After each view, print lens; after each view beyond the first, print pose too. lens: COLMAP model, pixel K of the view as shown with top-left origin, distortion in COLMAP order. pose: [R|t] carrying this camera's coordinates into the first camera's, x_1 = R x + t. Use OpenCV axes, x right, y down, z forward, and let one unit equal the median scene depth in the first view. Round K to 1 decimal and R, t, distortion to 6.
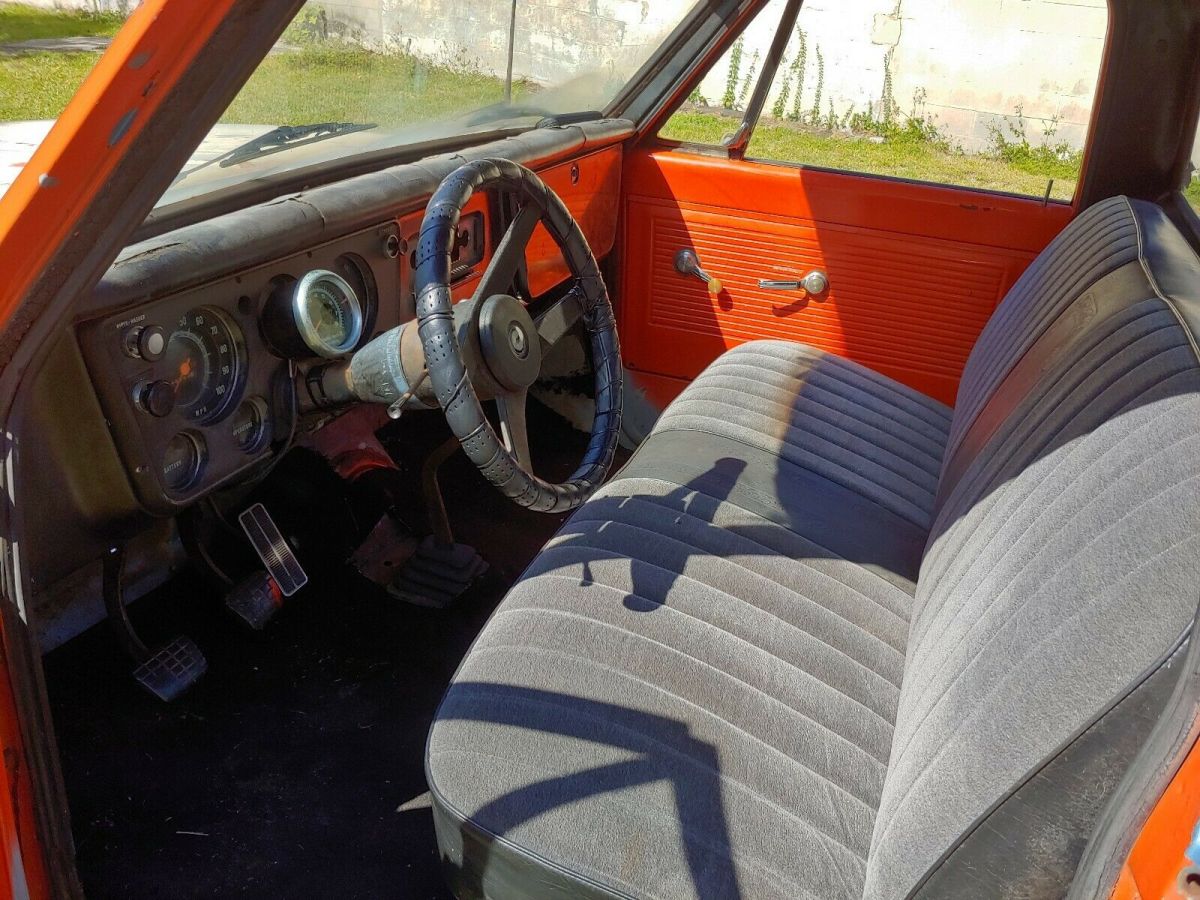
lens RADIAL K [[1062.1, 0, 600.0], [0, 1062.1, 450.0], [0, 0, 1]] dist [0.011489, -0.027926]
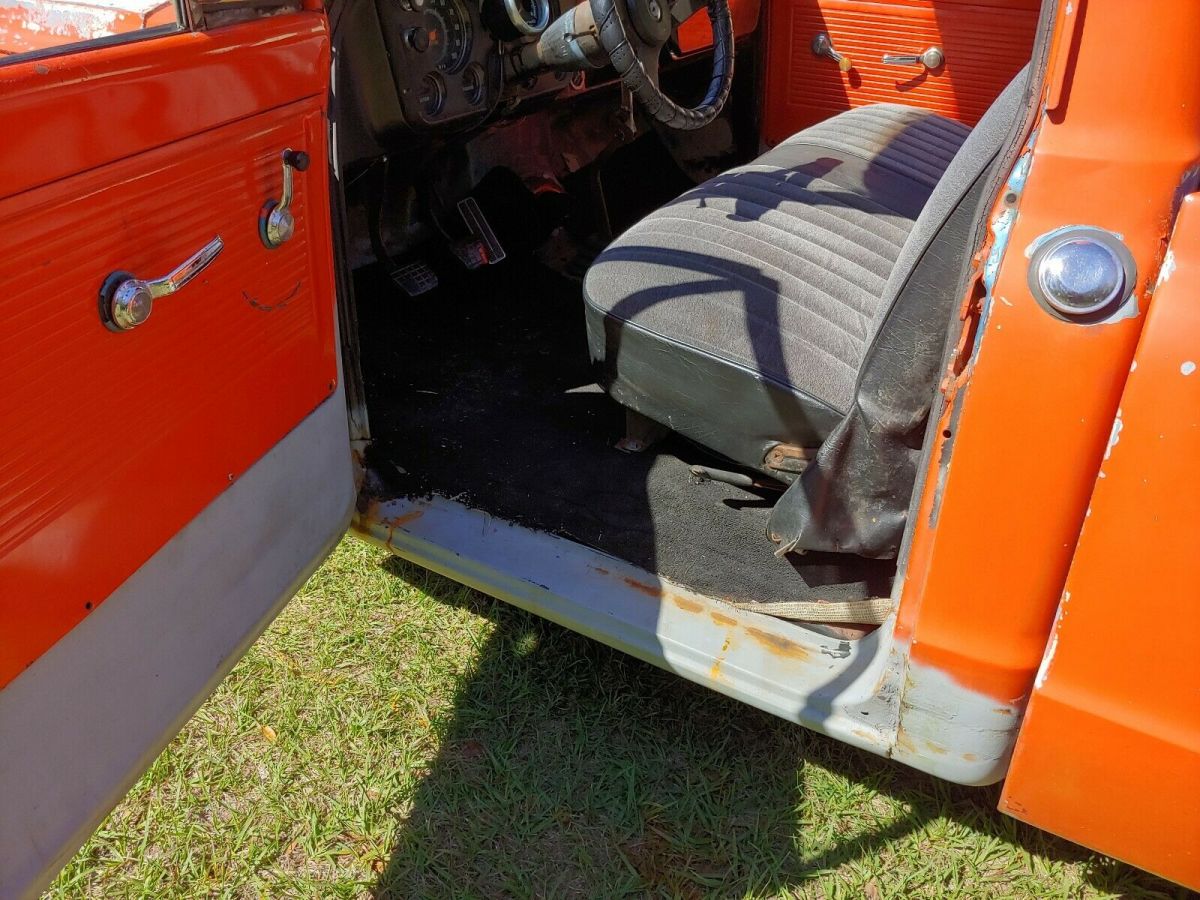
lens RADIAL K [[1039.5, 0, 578.5], [0, 1039.5, 451.3], [0, 0, 1]] dist [0.084128, -0.301562]
pose [[0.981768, 0.042297, -0.185319, 0.100659], [-0.026111, 0.995696, 0.088925, 0.342693], [0.188283, -0.082465, 0.978647, -0.416942]]
